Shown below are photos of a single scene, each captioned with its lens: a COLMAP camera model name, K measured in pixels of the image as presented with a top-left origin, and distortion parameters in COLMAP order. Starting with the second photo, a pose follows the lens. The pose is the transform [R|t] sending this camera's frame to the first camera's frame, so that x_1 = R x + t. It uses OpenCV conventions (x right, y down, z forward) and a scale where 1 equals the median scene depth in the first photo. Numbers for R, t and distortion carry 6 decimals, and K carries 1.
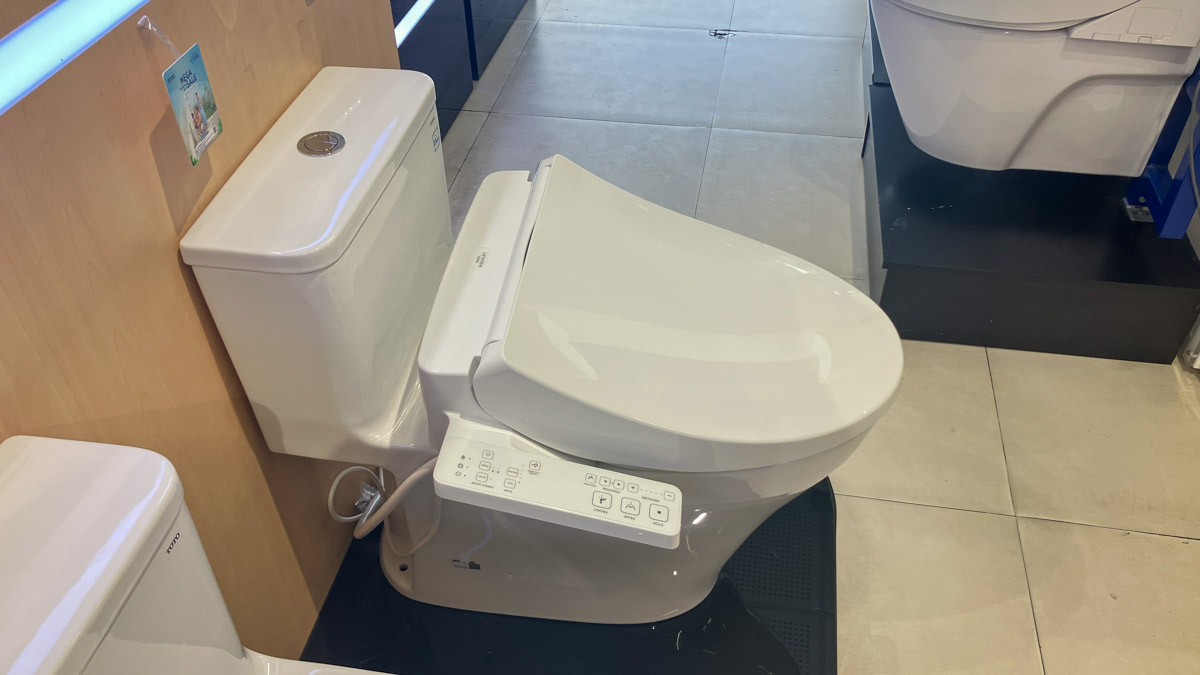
lens RADIAL K [[984.0, 0, 600.0], [0, 984.0, 337.5], [0, 0, 1]] dist [0.068442, -0.096164]
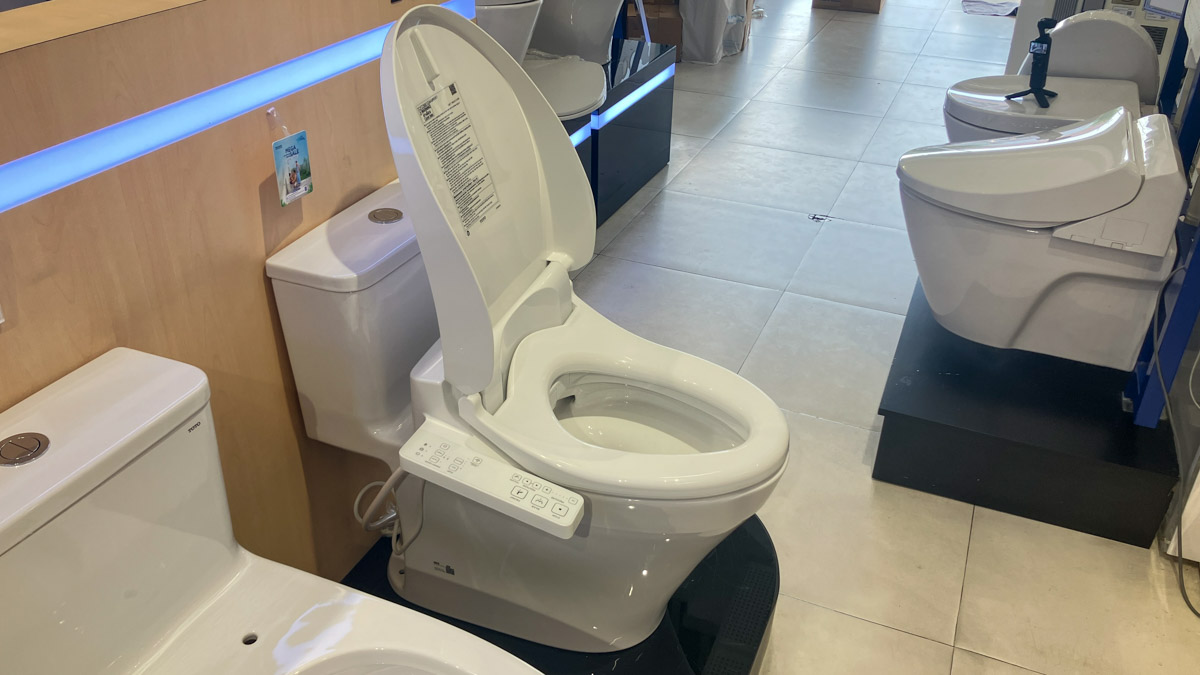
lens RADIAL K [[988.9, 0, 615.2], [0, 988.9, 336.7], [0, 0, 1]] dist [0.058510, -0.100400]
pose [[0.976551, 0.142146, -0.161688, 0.198406], [-0.169283, 0.971010, -0.168770, 0.105257], [0.133011, 0.192183, 0.972303, -0.194933]]
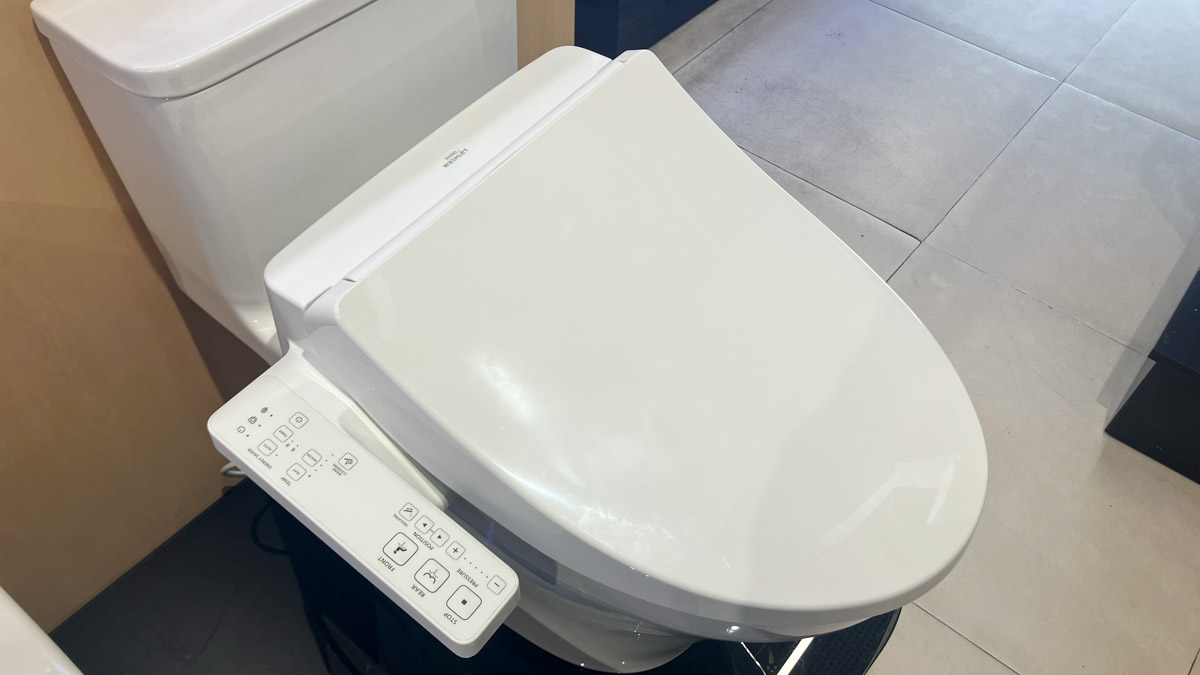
lens RADIAL K [[988.9, 0, 615.2], [0, 988.9, 336.7], [0, 0, 1]] dist [0.058510, -0.100400]
pose [[0.873666, 0.405744, -0.268478, 0.168517], [-0.361383, 0.910658, 0.200262, -0.107950], [0.325746, -0.077939, 0.942239, 0.253766]]
